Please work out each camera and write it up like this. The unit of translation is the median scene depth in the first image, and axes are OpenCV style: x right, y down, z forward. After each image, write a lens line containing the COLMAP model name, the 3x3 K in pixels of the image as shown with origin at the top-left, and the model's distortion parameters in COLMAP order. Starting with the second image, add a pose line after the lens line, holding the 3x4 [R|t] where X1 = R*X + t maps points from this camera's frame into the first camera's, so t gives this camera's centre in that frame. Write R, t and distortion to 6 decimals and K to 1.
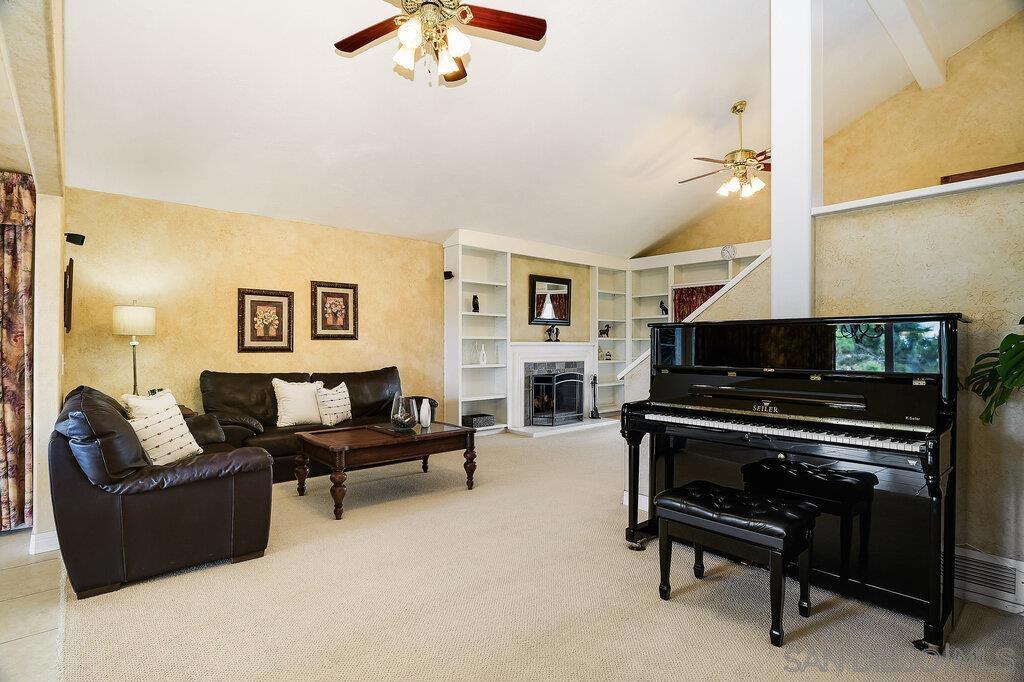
lens RADIAL K [[510.3, 0, 513.2], [0, 510.3, 344.8], [0, 0, 1]] dist [-0.019305, -0.000674]
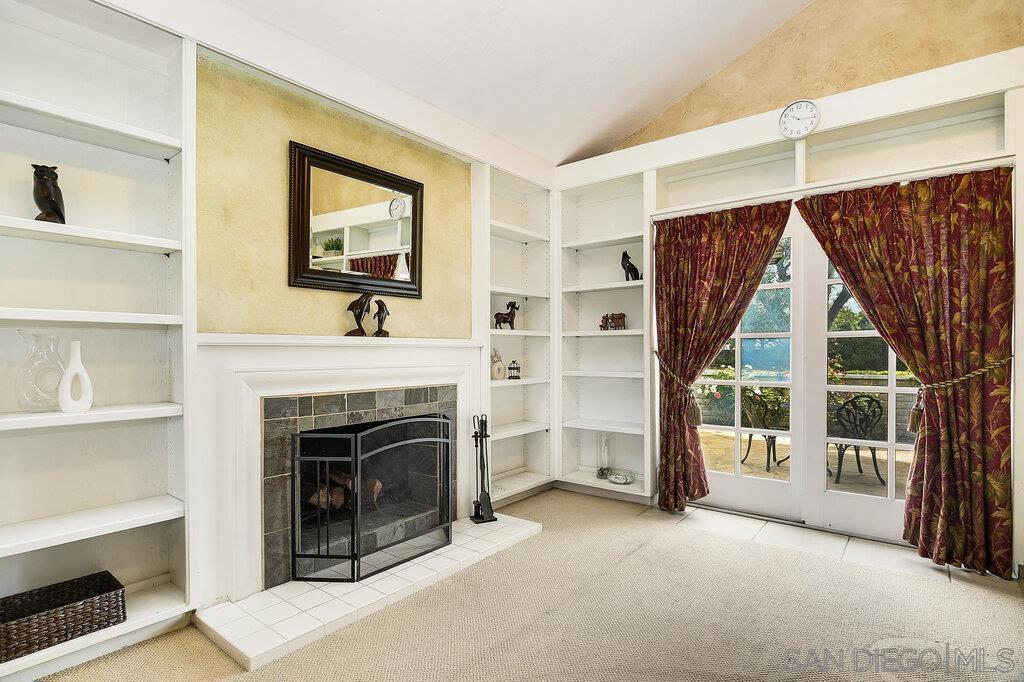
lens RADIAL K [[516.1, 0, 511.9], [0, 516.1, 358.3], [0, 0, 1]] dist [-0.018098, -0.000711]
pose [[0.984693, -0.008459, 0.174091, 0.135018], [0.006196, 0.999889, 0.013541, 0.006479], [-0.174186, -0.012255, 0.984636, 0.706422]]
